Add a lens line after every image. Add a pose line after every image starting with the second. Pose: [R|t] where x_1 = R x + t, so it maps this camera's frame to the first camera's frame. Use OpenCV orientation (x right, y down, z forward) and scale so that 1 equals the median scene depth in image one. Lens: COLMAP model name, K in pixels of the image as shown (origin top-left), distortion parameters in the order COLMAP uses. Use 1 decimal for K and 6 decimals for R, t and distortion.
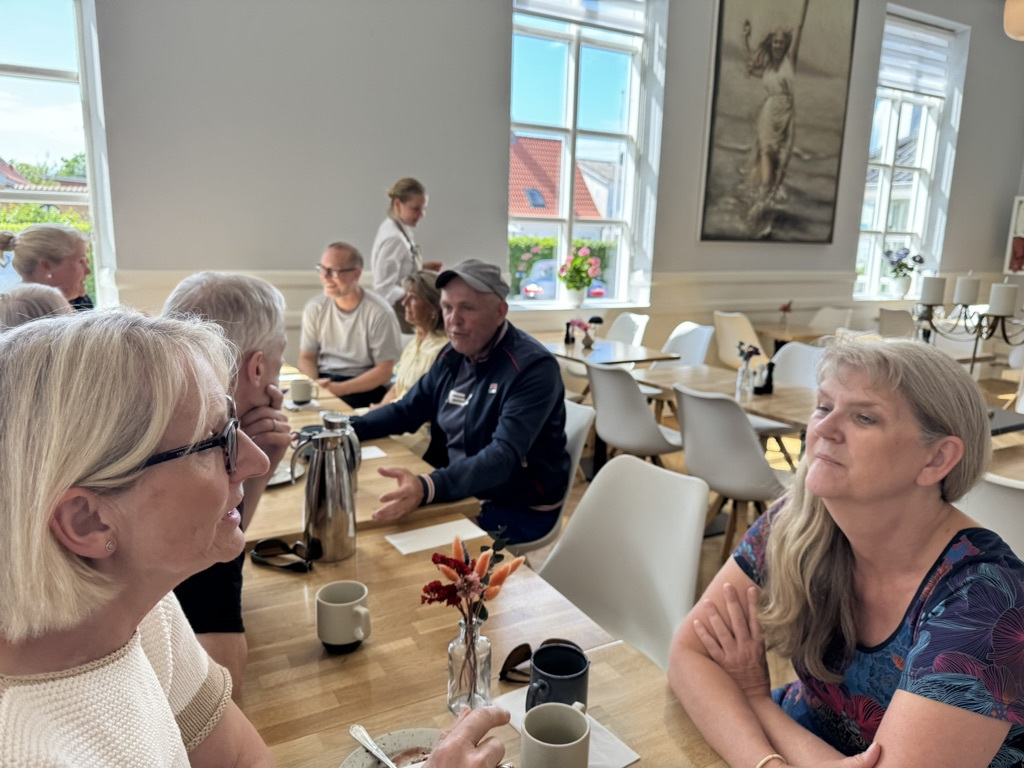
lens RADIAL K [[719.9, 0, 510.2], [0, 719.9, 389.4], [0, 0, 1]] dist [0.018508, -0.023358]
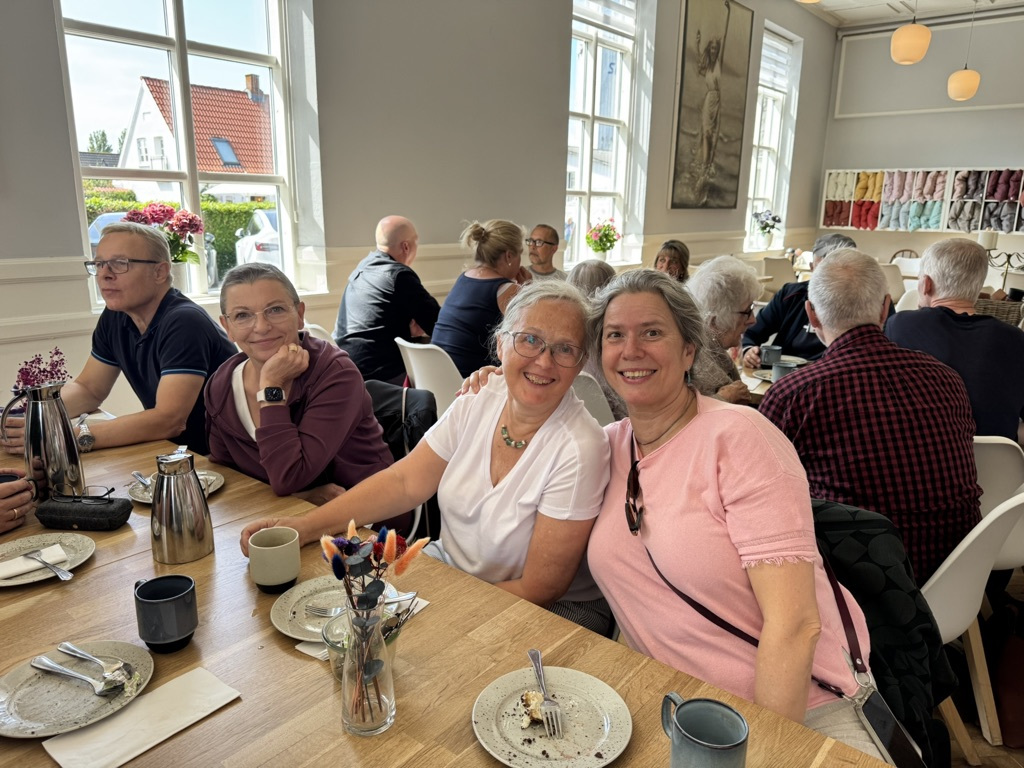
lens RADIAL K [[719.9, 0, 508.2], [0, 719.9, 382.7], [0, 0, 1]] dist [0.018508, -0.023358]
pose [[0.933153, -0.097304, 0.346060, -0.443370], [0.081332, 0.994854, 0.060417, -0.006717], [-0.350158, -0.028233, 0.936265, -0.066159]]
